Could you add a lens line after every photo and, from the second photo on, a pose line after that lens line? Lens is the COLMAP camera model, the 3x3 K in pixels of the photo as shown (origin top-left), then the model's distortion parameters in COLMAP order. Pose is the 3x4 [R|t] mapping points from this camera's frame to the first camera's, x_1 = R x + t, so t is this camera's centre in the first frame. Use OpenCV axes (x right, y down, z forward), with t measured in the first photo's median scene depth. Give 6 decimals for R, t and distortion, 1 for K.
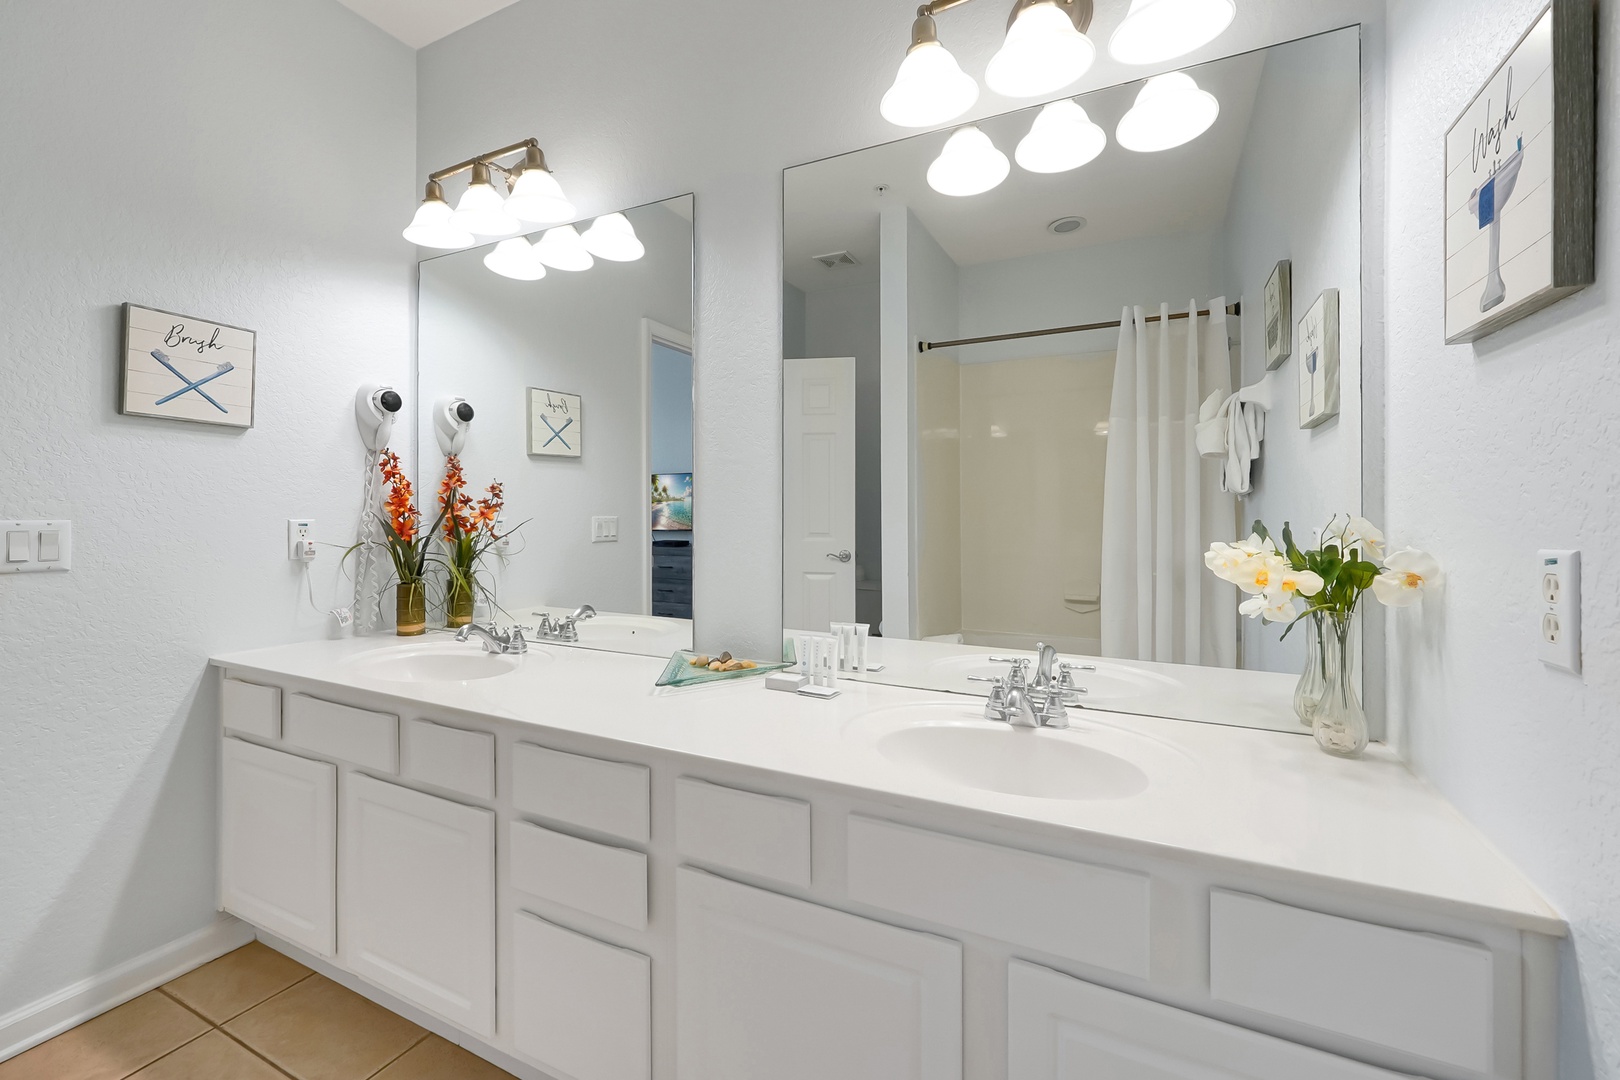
lens RADIAL K [[637.9, 0, 812.6], [0, 637.9, 536.7], [0, 0, 1]] dist [0.005121, 0.000262]
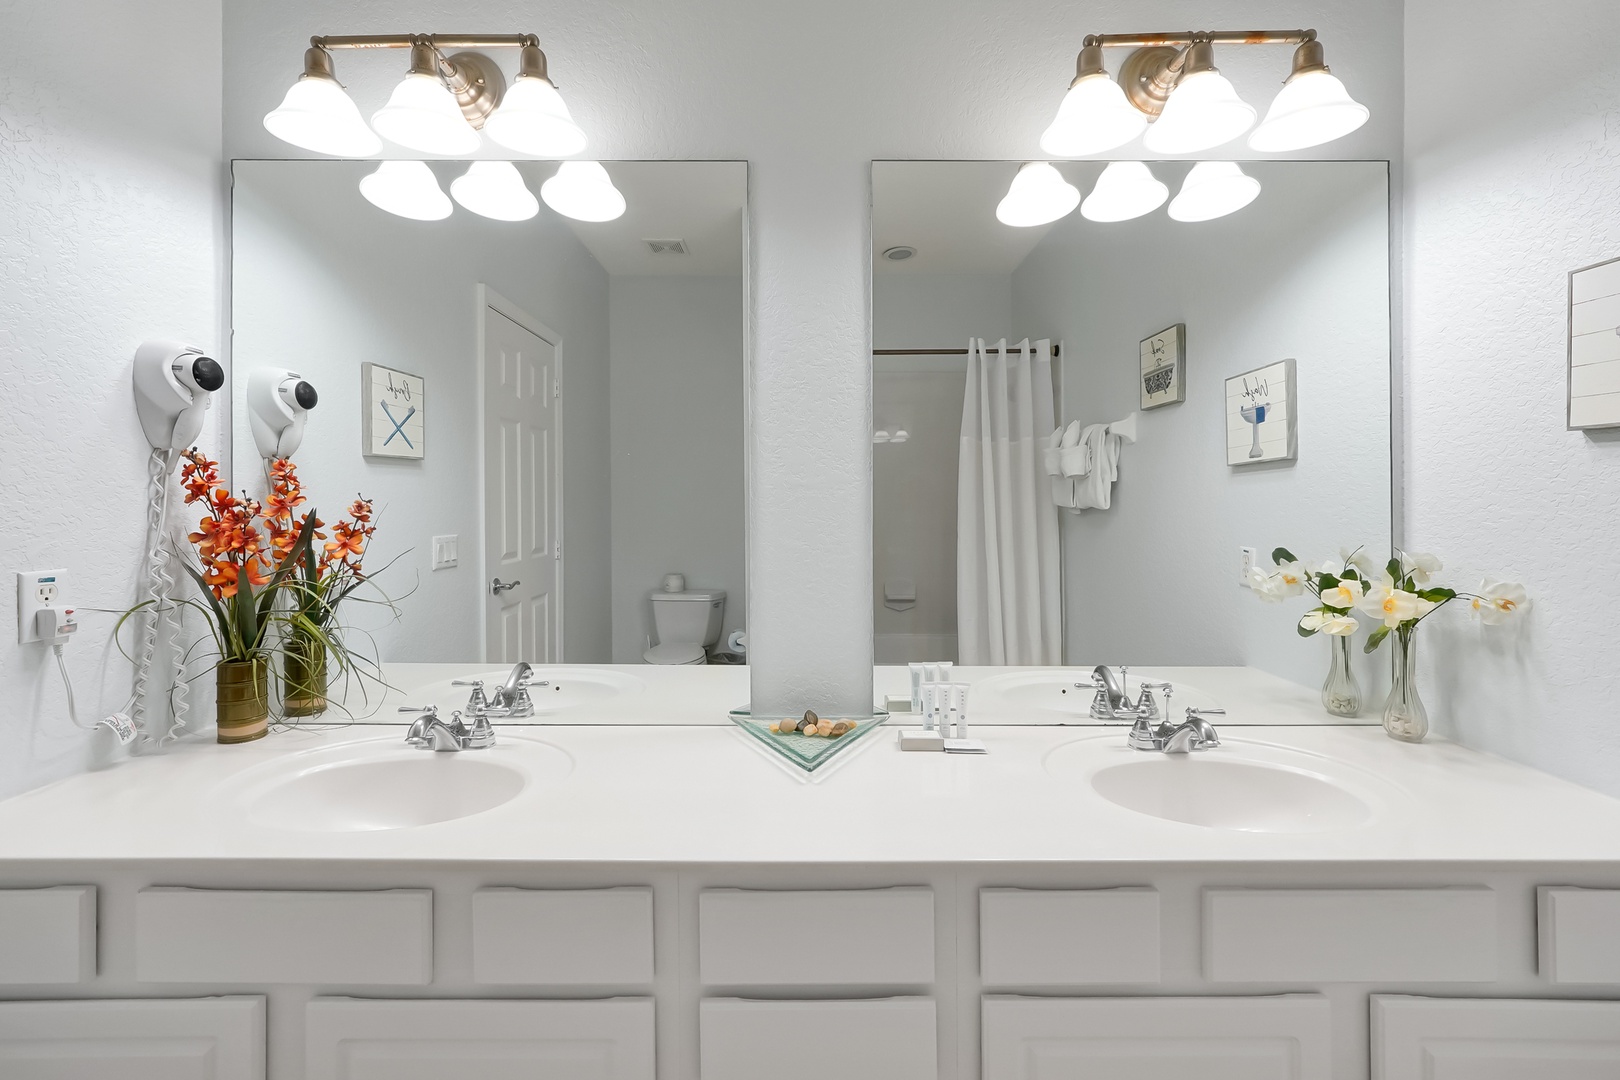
lens RADIAL K [[639.8, 0, 812.3], [0, 639.8, 530.8], [0, 0, 1]] dist [0.000749, 0.000082]
pose [[0.906413, -0.016532, 0.422069, -0.376969], [0.017907, 0.999839, 0.000707, -0.045939], [-0.422013, 0.006917, 0.906563, 0.173186]]
